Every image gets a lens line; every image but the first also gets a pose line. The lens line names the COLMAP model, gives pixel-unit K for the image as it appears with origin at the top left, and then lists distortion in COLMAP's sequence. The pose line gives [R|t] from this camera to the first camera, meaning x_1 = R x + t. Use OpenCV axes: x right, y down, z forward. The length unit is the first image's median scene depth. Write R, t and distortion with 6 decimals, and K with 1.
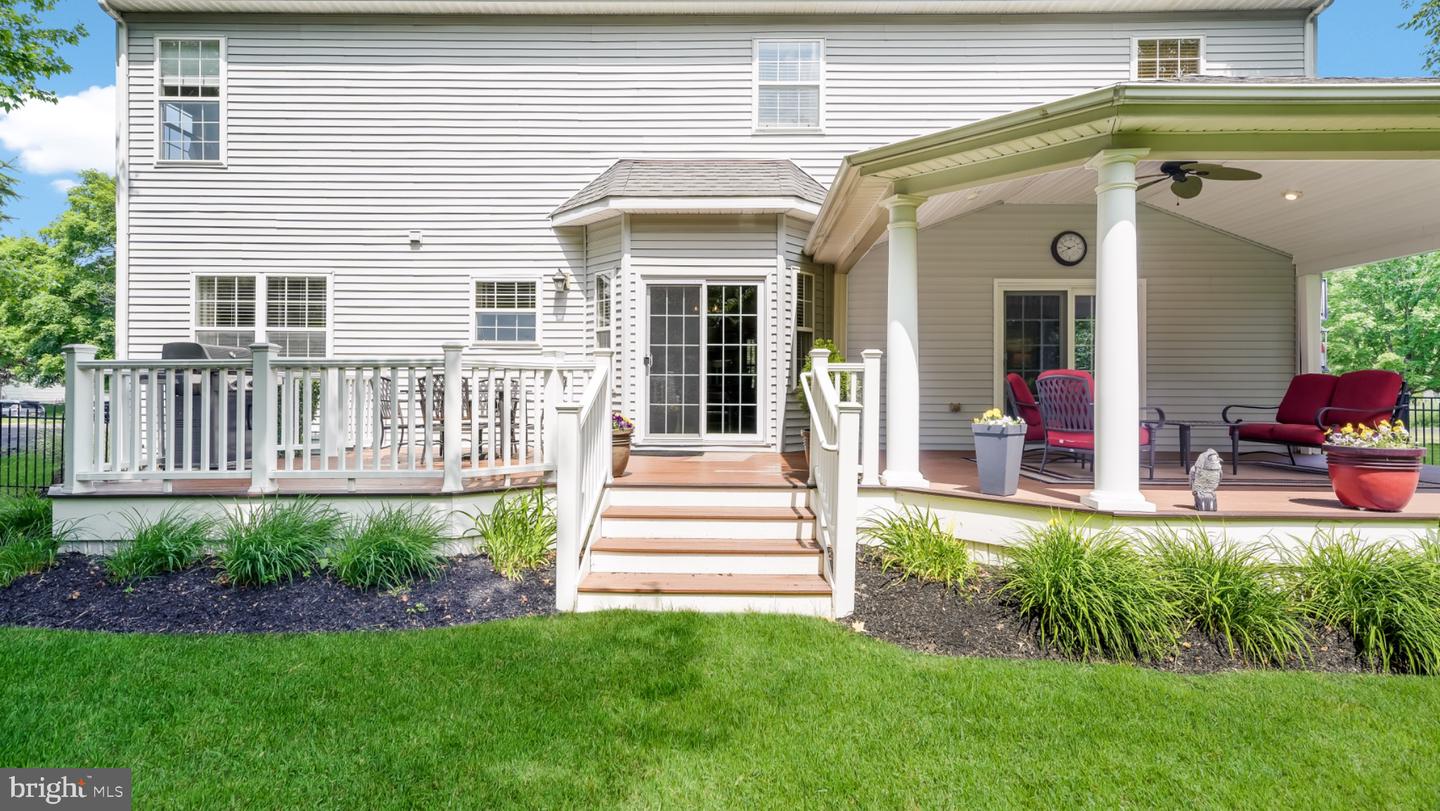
lens RADIAL K [[751.0, 0, 720.0], [0, 751.0, 405.5], [0, 0, 1]] dist [0.015068, -0.000489]
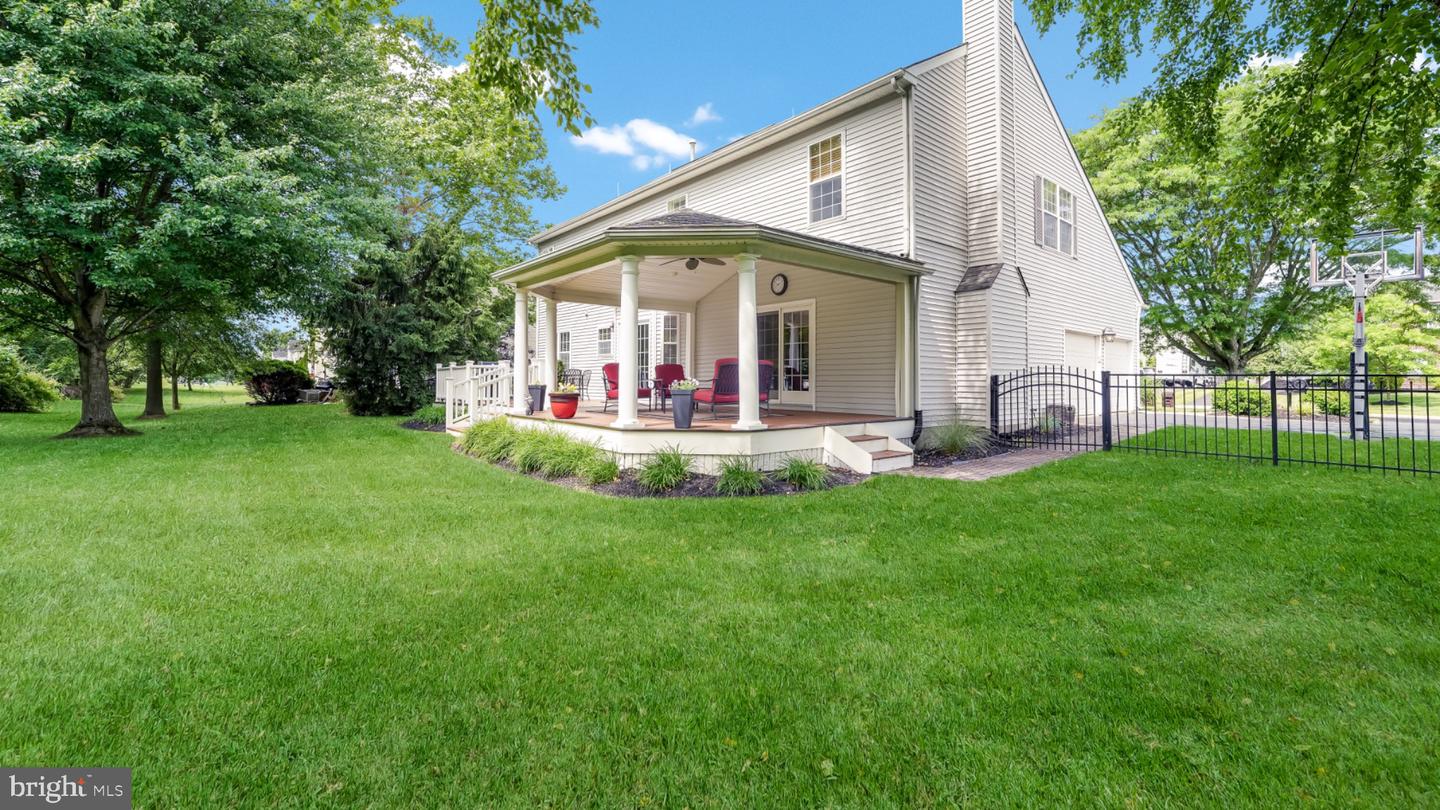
lens RADIAL K [[598.8, 0, 719.2], [0, 598.8, 388.9], [0, 0, 1]] dist [-0.001136, -0.000190]
pose [[0.657742, 0.006829, -0.753212, 1.438647], [0.002679, 0.999931, 0.011405, 0.003404], [0.753238, -0.009519, 0.657679, 0.044396]]
